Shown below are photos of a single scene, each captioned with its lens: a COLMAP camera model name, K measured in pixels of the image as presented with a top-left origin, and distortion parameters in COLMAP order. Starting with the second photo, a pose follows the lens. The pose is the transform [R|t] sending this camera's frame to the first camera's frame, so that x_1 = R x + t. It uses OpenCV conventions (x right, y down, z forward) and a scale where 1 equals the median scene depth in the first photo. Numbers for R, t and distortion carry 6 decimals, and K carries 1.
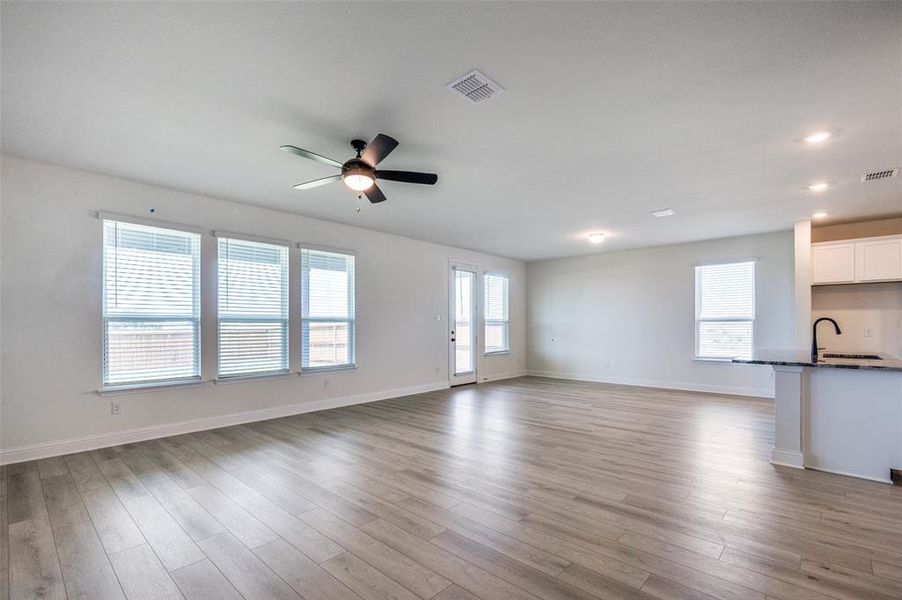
lens RADIAL K [[410.8, 0, 450.1], [0, 410.8, 327.9], [0, 0, 1]] dist [0.002877, -0.000071]
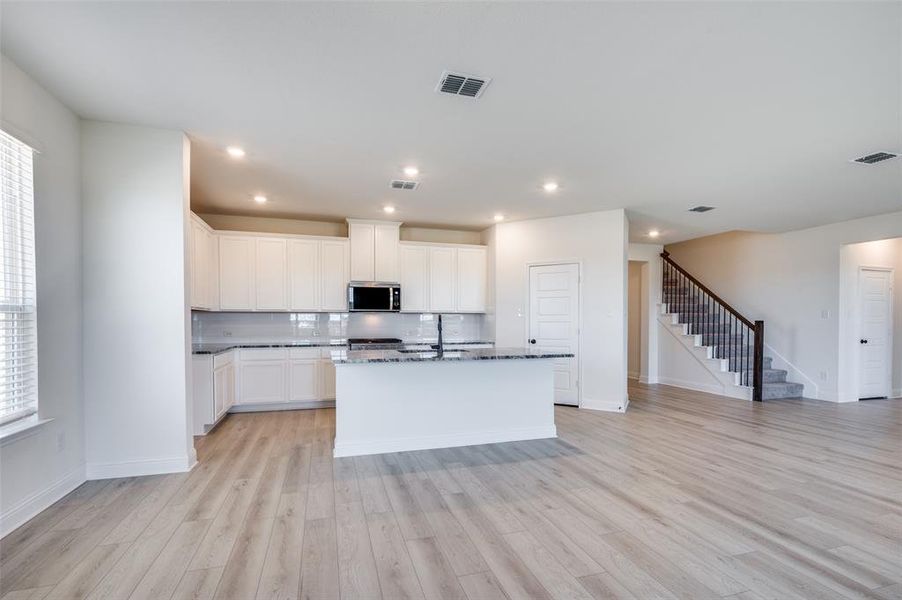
lens RADIAL K [[410.8, 0, 450.1], [0, 410.8, 327.9], [0, 0, 1]] dist [0.002877, -0.000071]
pose [[-0.863321, -0.005474, 0.504626, 0.349708], [0.004009, 0.999835, 0.017704, -0.009134], [-0.504640, 0.017307, -0.863156, 1.712089]]
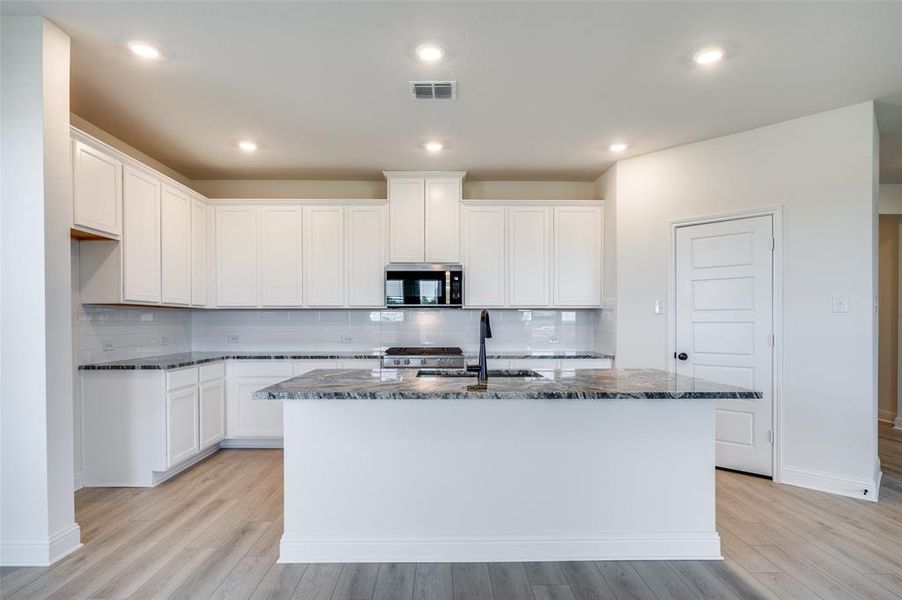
lens RADIAL K [[487.8, 0, 449.7], [0, 487.8, 324.7], [0, 0, 1]] dist [-0.000031, -0.000640]
pose [[-0.688642, -0.000154, 0.725102, 0.426594], [0.005655, 0.999968, 0.005583, -0.007130], [-0.725080, 0.007945, -0.688619, 1.374455]]
